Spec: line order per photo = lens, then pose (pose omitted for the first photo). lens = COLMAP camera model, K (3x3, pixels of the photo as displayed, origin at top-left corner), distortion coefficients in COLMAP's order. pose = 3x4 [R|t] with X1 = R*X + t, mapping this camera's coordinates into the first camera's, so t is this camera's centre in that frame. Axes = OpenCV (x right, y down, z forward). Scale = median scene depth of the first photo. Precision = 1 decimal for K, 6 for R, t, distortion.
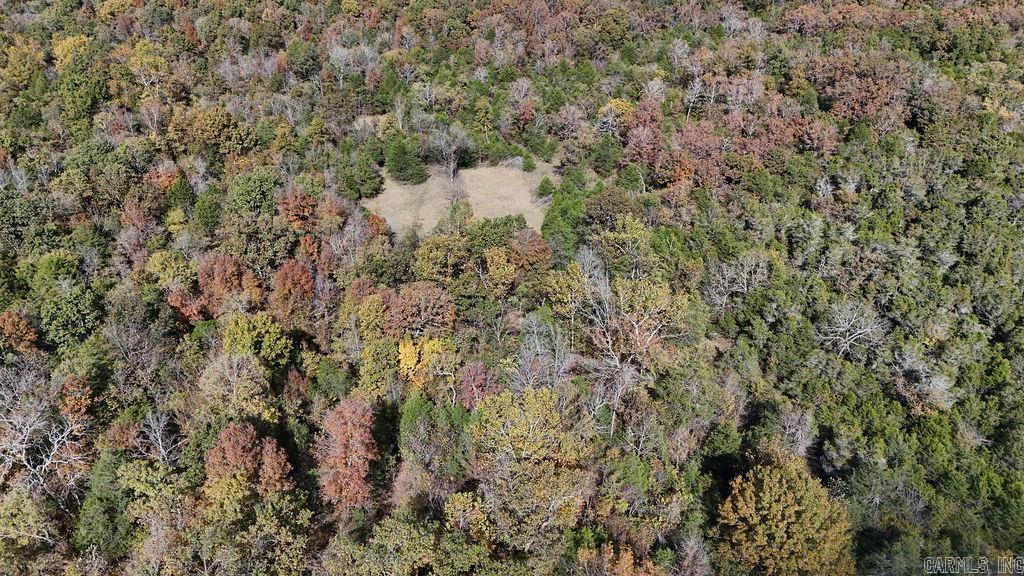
lens RADIAL K [[748.5, 0, 514.3], [0, 748.5, 283.8], [0, 0, 1]] dist [0.077493, -0.067205]
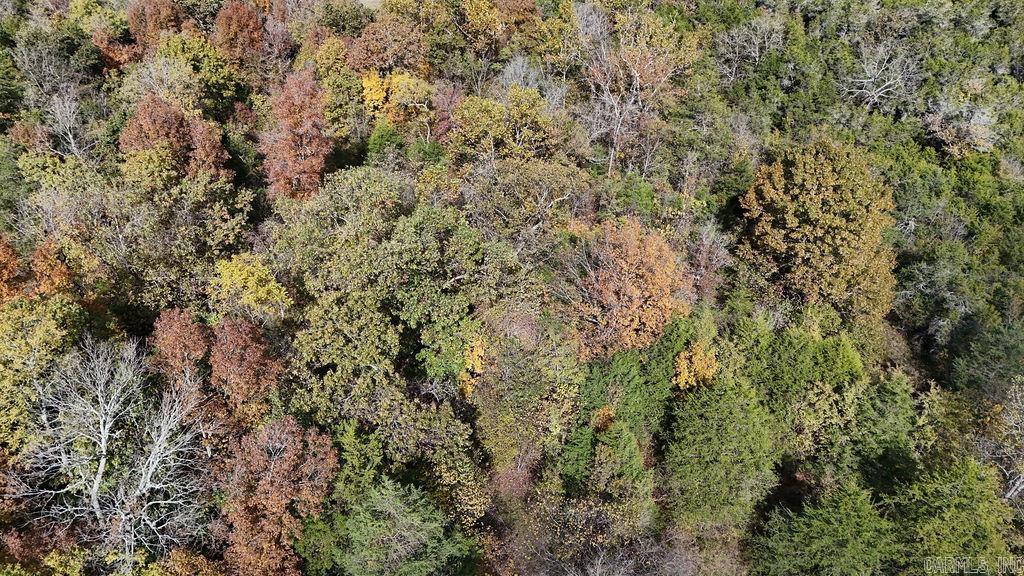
lens RADIAL K [[748.5, 0, 513.4], [0, 748.5, 283.7], [0, 0, 1]] dist [0.077493, -0.067205]
pose [[0.999790, -0.005500, 0.019764, -0.000248], [0.003417, 0.994579, 0.103931, 0.206982], [-0.020228, -0.103841, 0.994388, 0.105652]]
